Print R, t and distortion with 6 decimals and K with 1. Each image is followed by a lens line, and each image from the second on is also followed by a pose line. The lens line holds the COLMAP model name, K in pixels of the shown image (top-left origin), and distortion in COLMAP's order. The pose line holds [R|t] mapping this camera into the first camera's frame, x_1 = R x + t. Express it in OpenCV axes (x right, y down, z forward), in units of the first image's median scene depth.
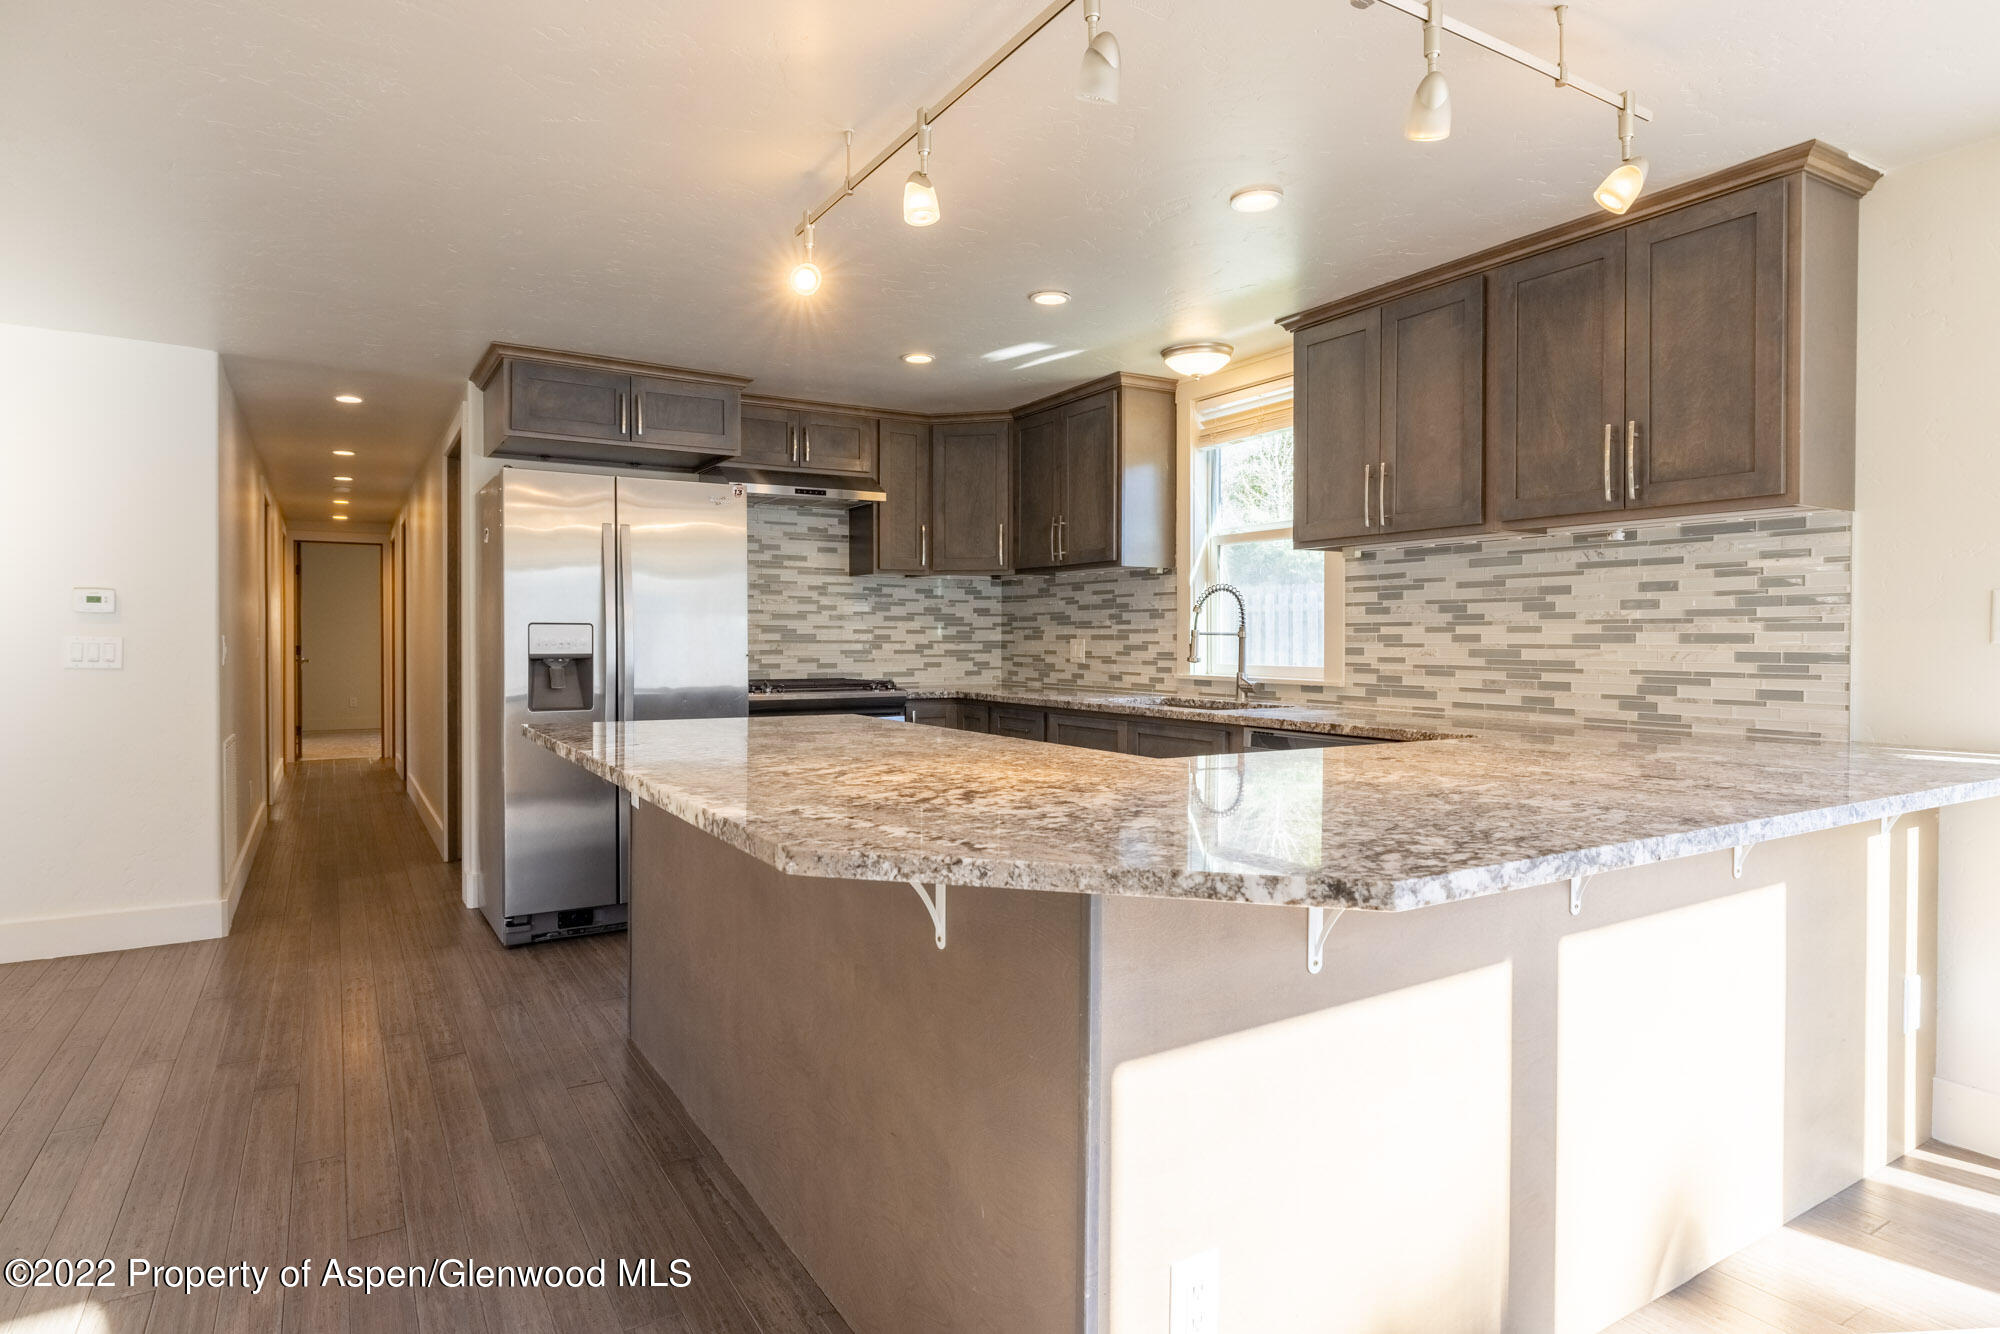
lens RADIAL K [[1099.8, 0, 996.5], [0, 1099.8, 662.0], [0, 0, 1]] dist [-0.001053, 0.000606]
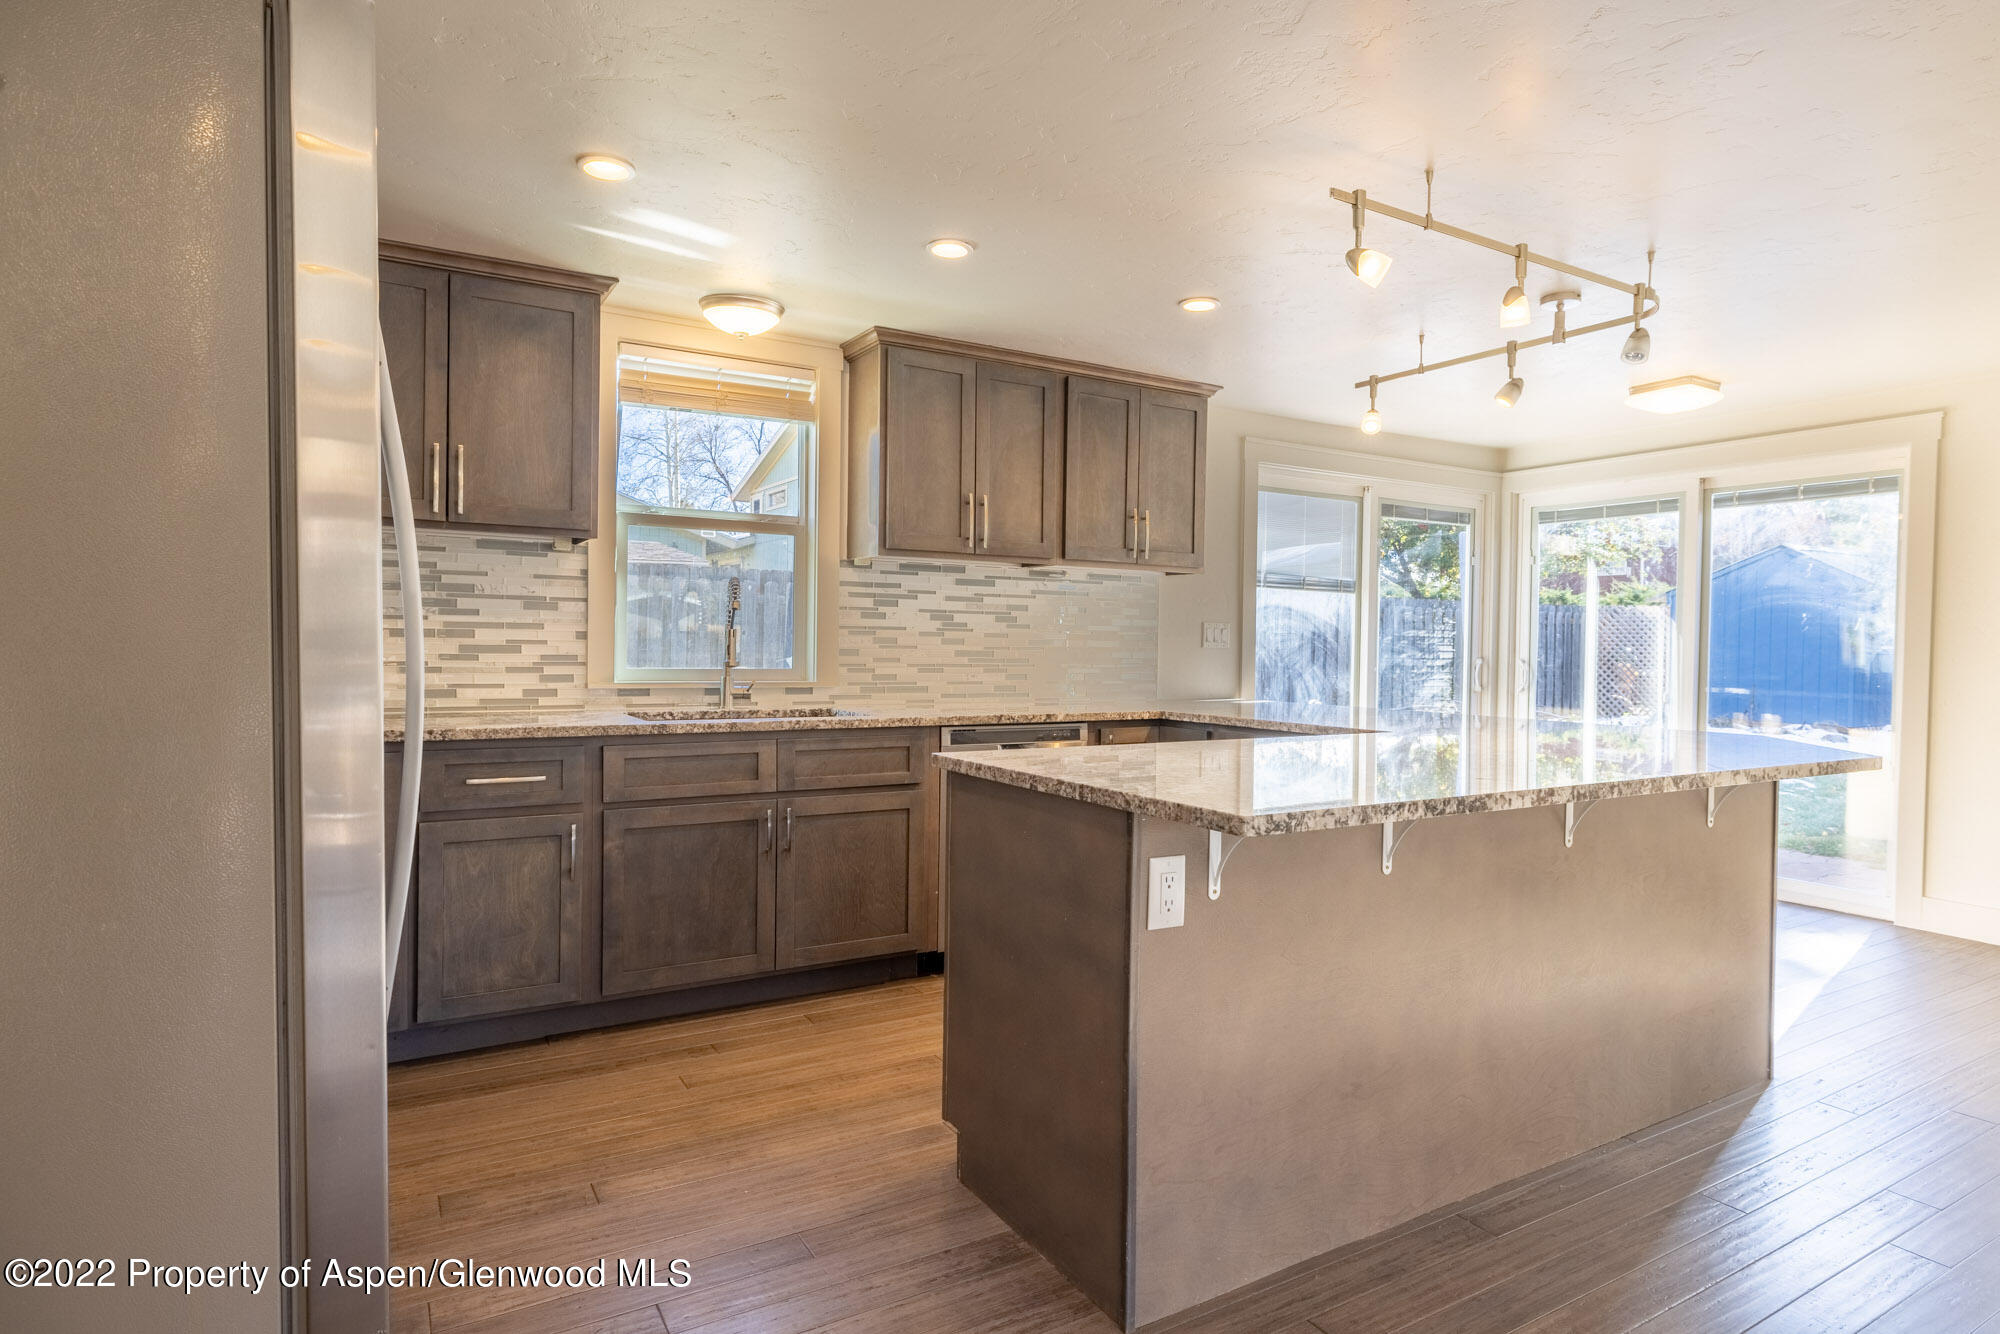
lens RADIAL K [[1073.1, 0, 1007.0], [0, 1073.1, 668.5], [0, 0, 1]] dist [-0.000236, -0.000266]
pose [[0.007965, -0.025643, 0.999639, -0.747006], [0.007183, 0.999647, 0.025586, -0.020833], [-0.999942, 0.006977, 0.008147, 0.883849]]
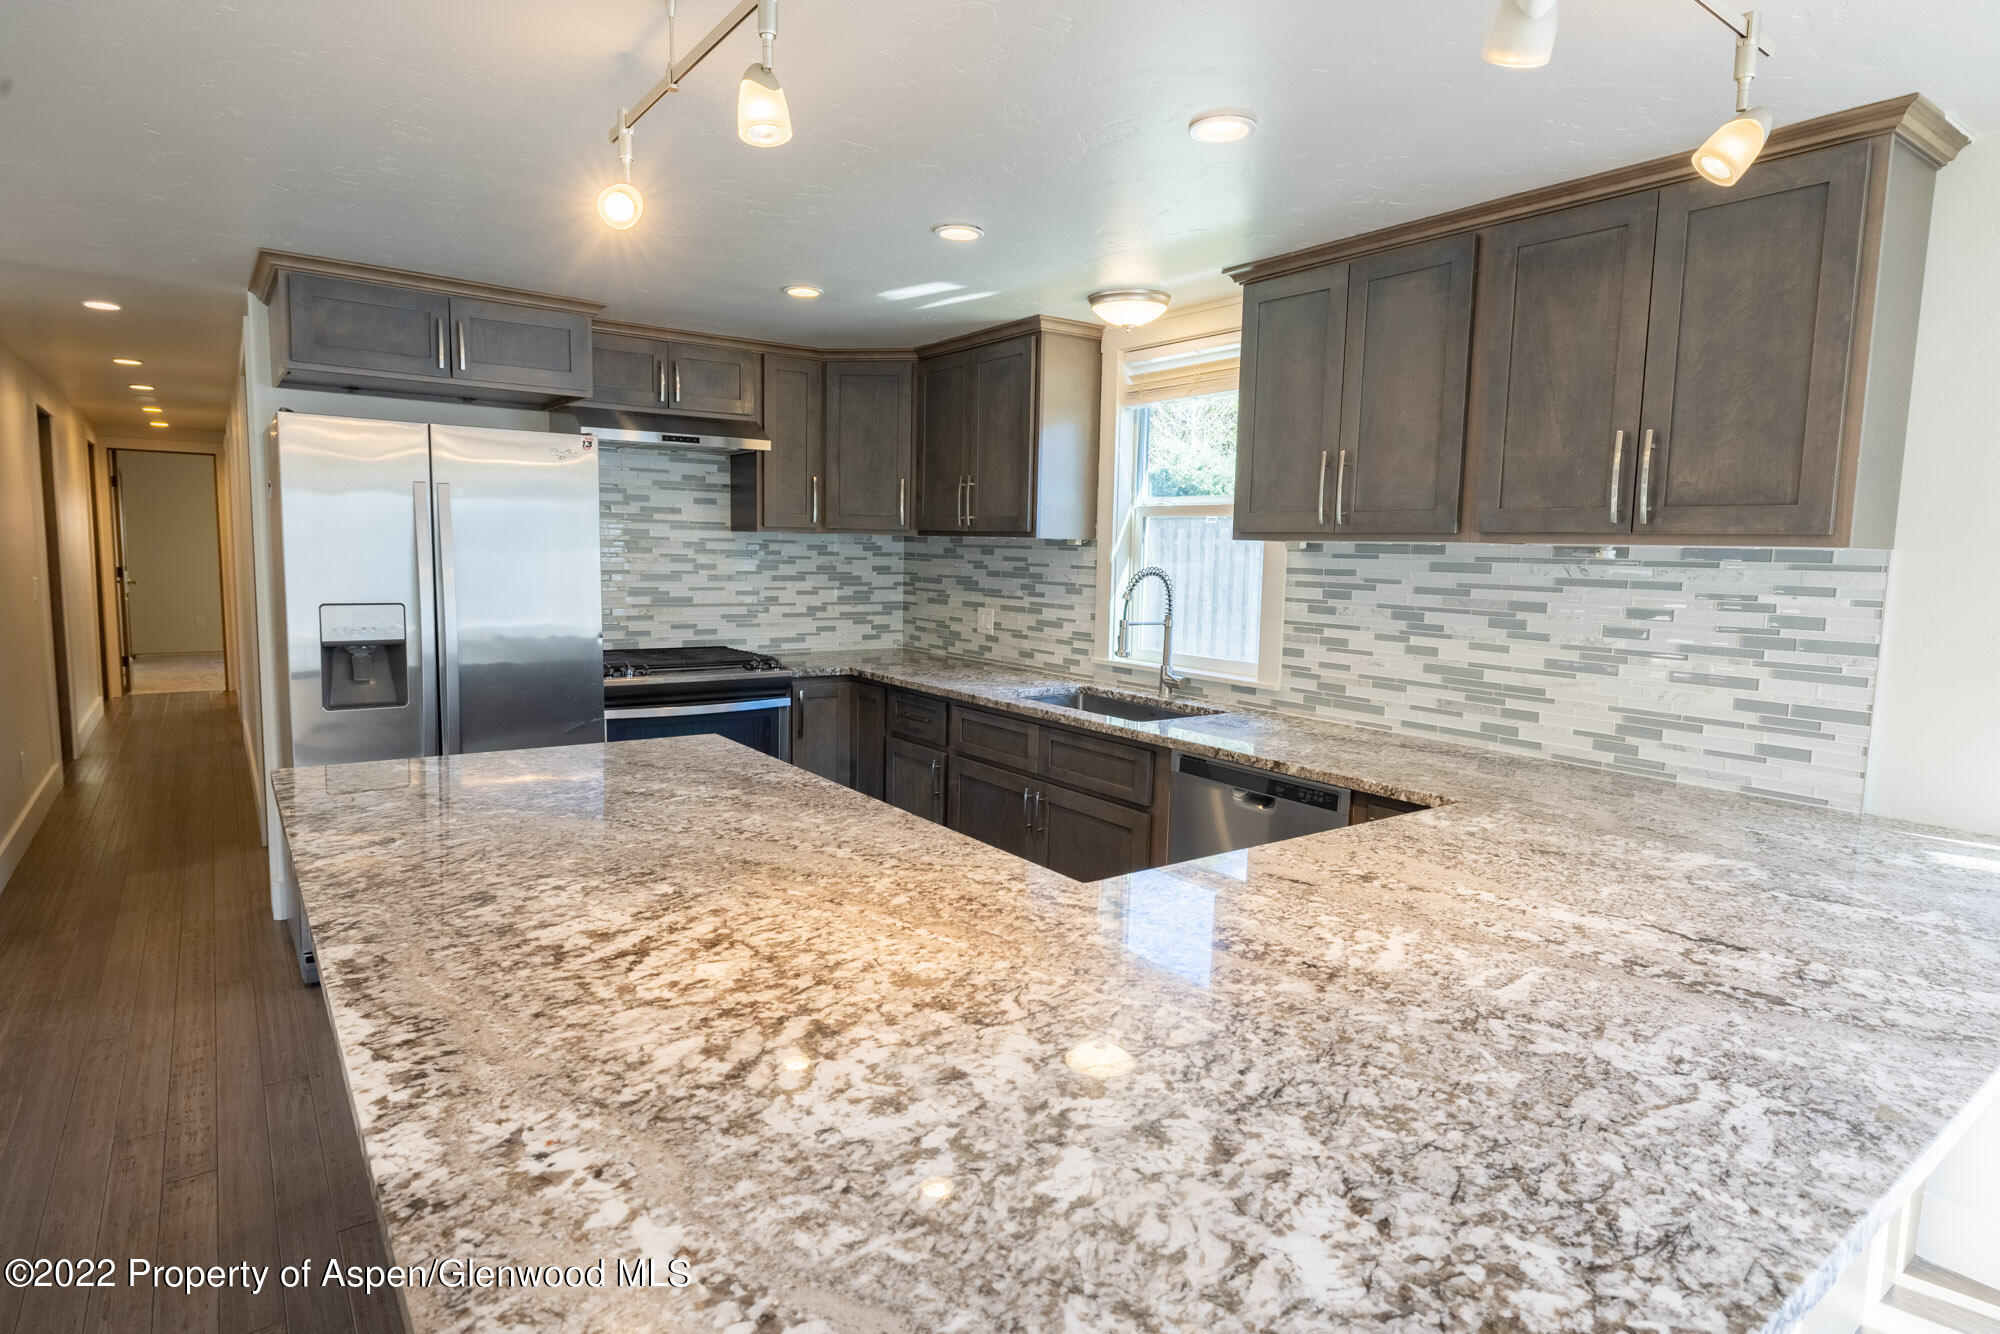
lens RADIAL K [[1073.1, 0, 1007.0], [0, 1073.1, 668.5], [0, 0, 1]] dist [-0.000236, -0.000266]
pose [[0.995614, 0.011838, 0.092805, 0.013375], [-0.020454, 0.995508, 0.092445, -0.076741], [-0.091294, -0.093937, 0.991383, 0.162199]]
